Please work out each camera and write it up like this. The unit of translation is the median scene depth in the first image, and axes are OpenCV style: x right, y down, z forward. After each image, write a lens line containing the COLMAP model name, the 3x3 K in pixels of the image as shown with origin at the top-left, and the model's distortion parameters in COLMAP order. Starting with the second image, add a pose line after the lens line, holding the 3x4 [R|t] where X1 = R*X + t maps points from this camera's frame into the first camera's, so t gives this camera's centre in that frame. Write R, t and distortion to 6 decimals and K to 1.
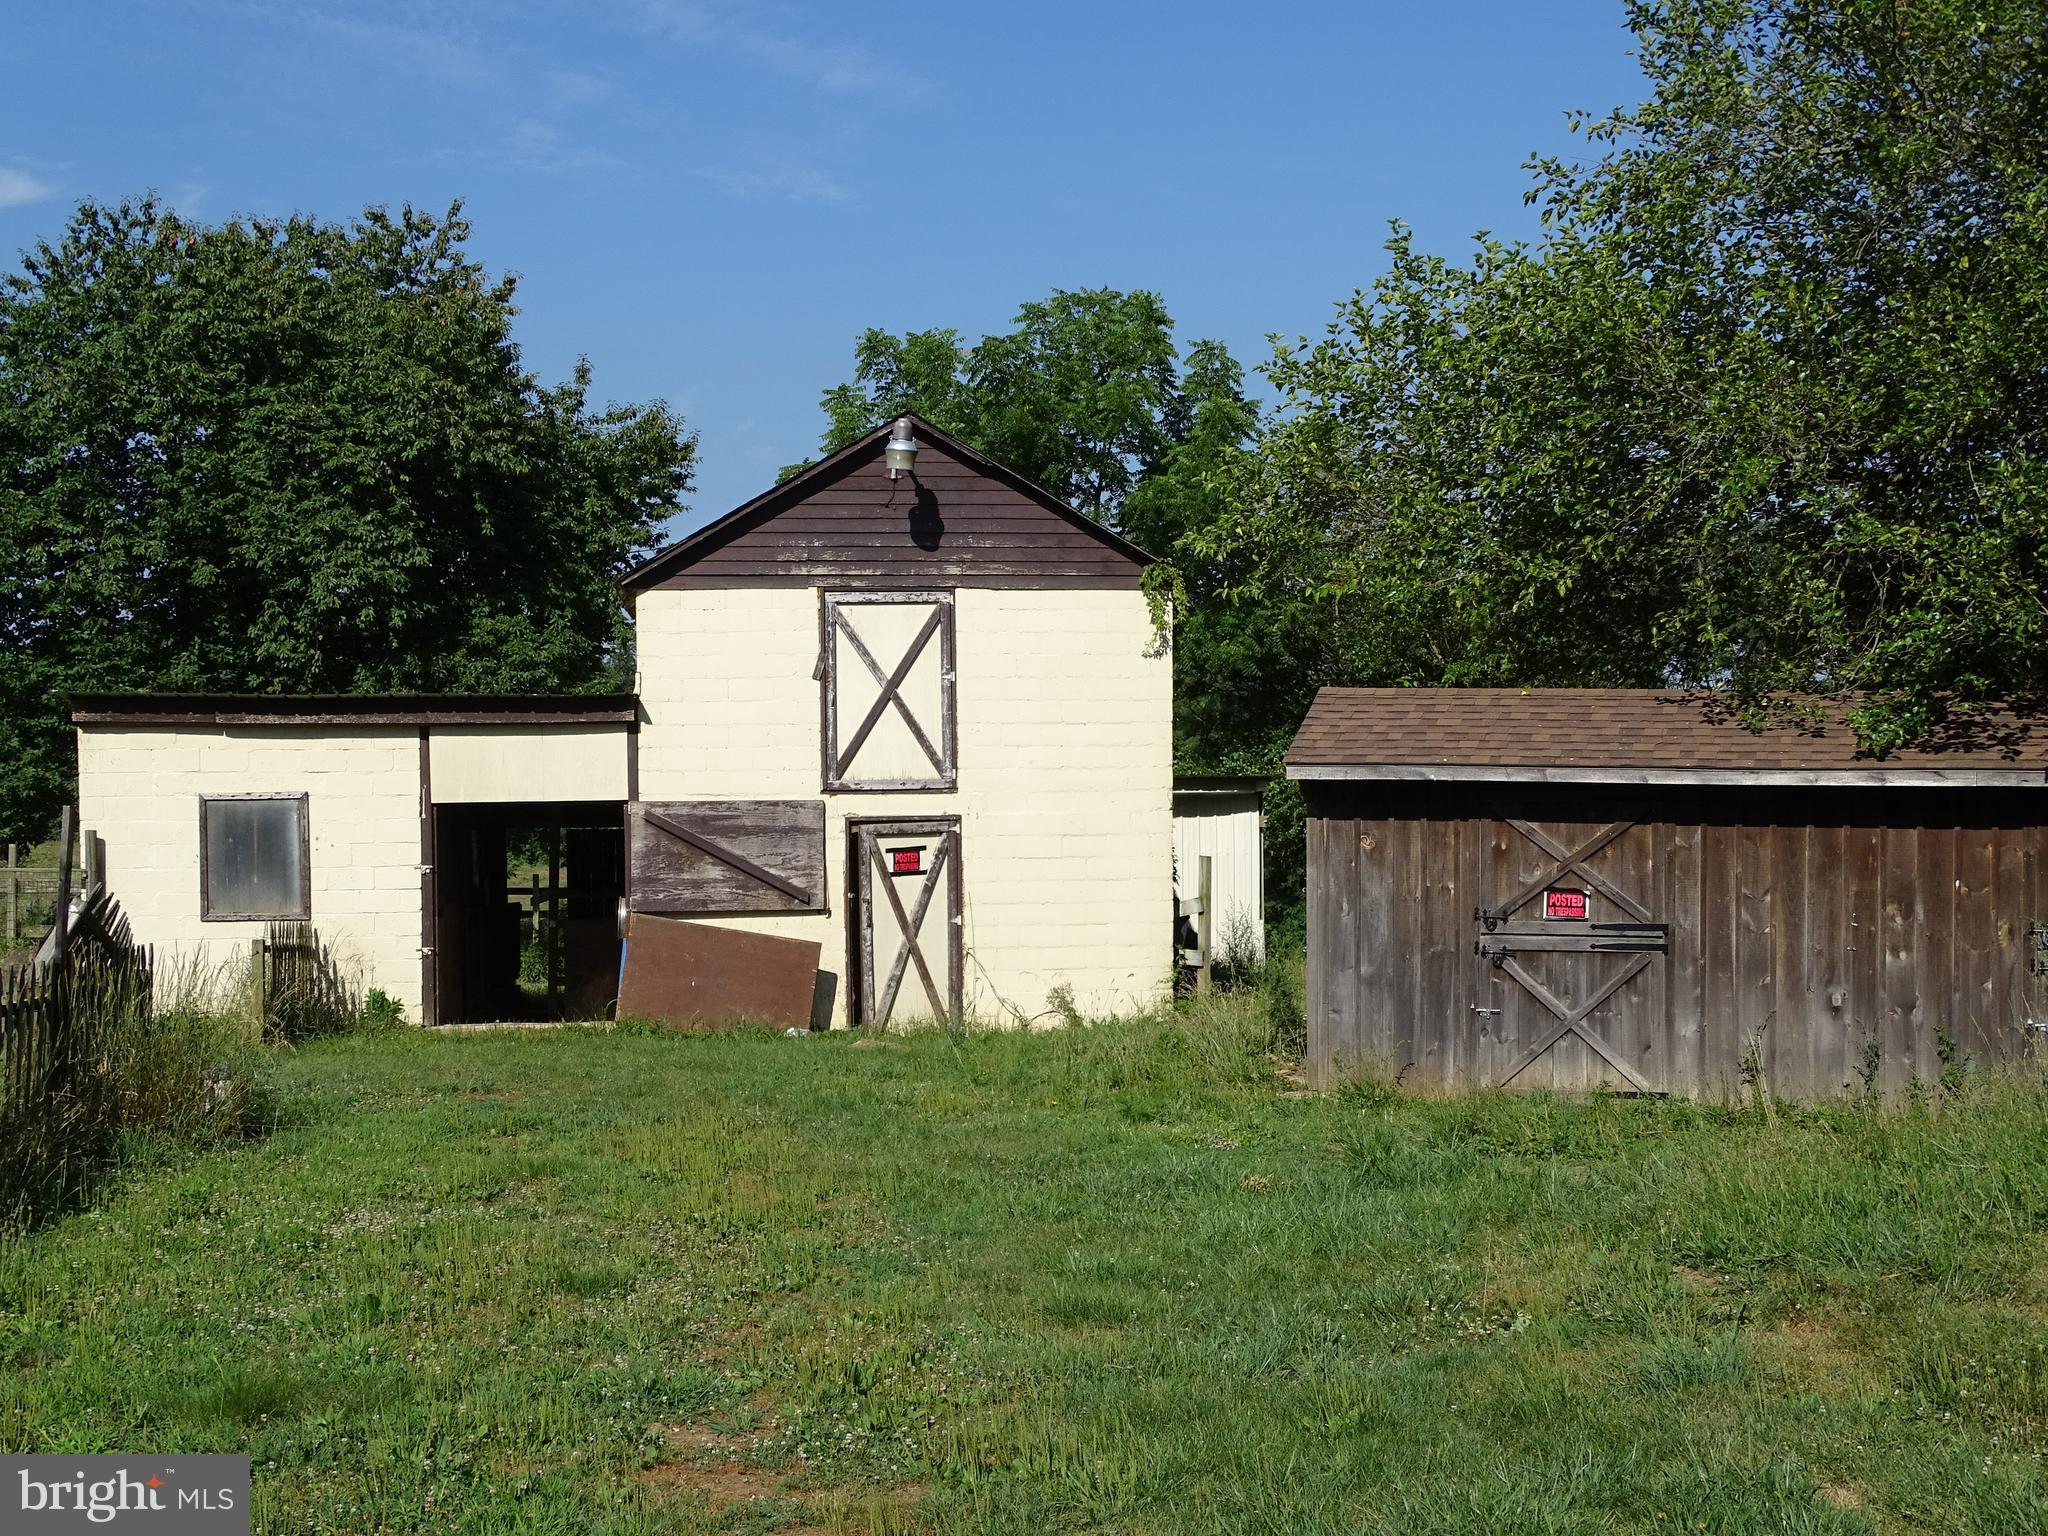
lens RADIAL K [[2929.3, 0, 1020.5], [0, 2929.3, 756.3], [0, 0, 1]] dist [0.058499, 0.000000]
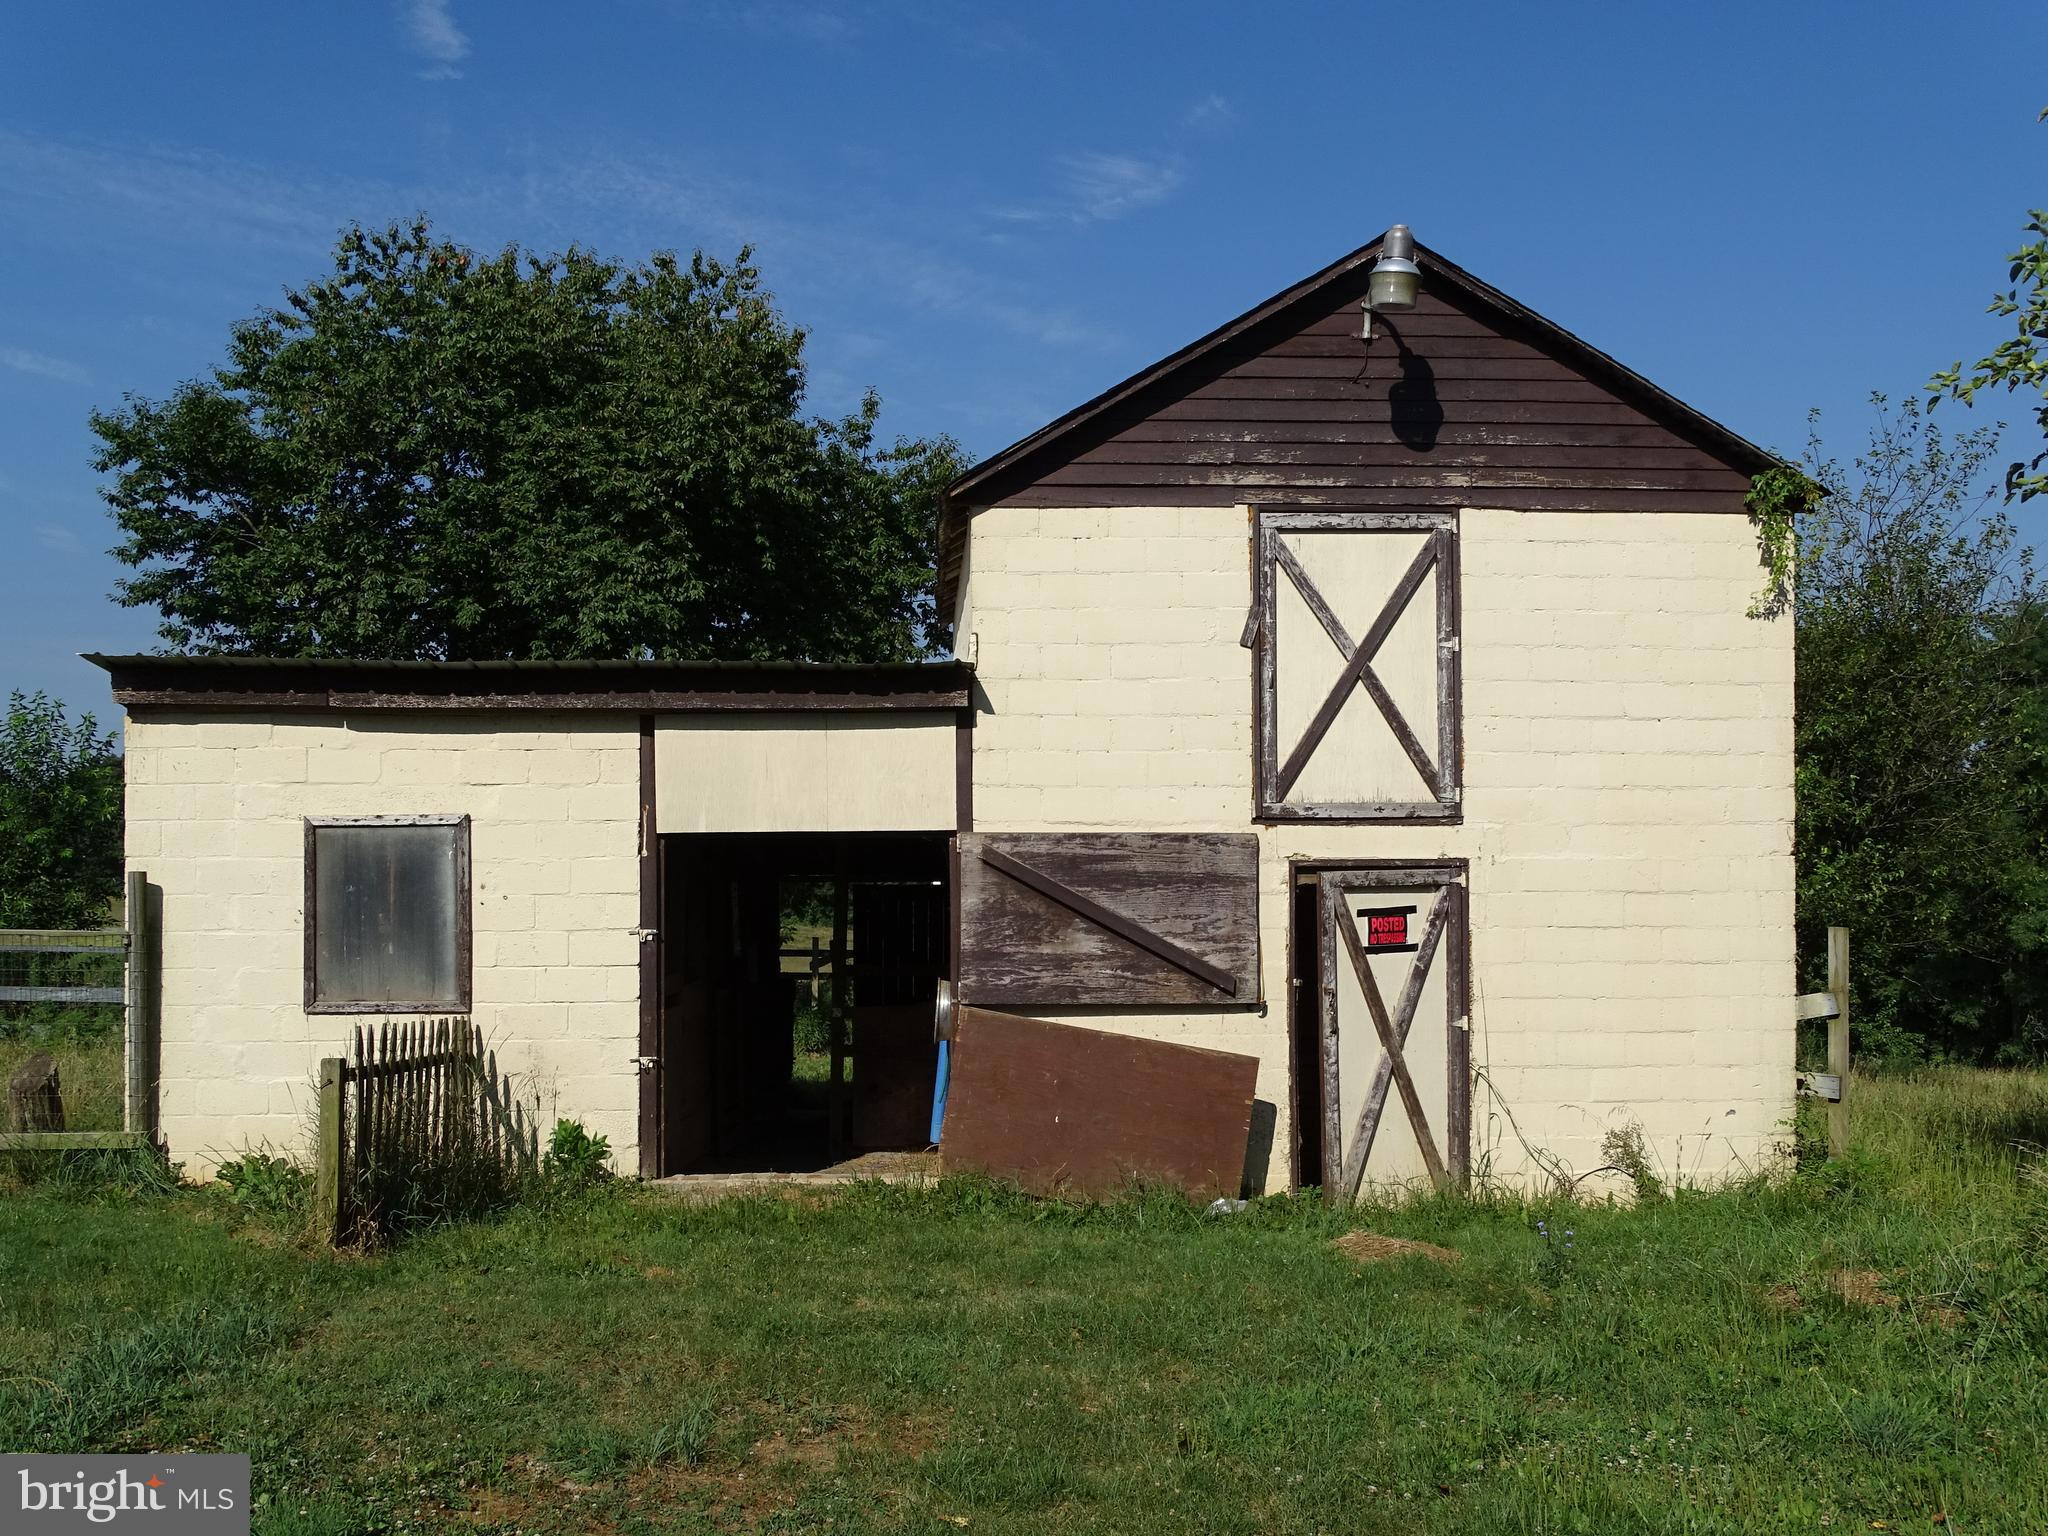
lens RADIAL K [[1936.5, 0, 1012.5], [0, 1936.5, 766.4], [0, 0, 1]] dist [0.092955, 0.000000]
pose [[0.997928, 0.003771, -0.064226, -0.093002], [-0.006712, 0.998936, -0.045630, 0.019962], [0.063986, 0.045967, 0.996892, 0.566801]]
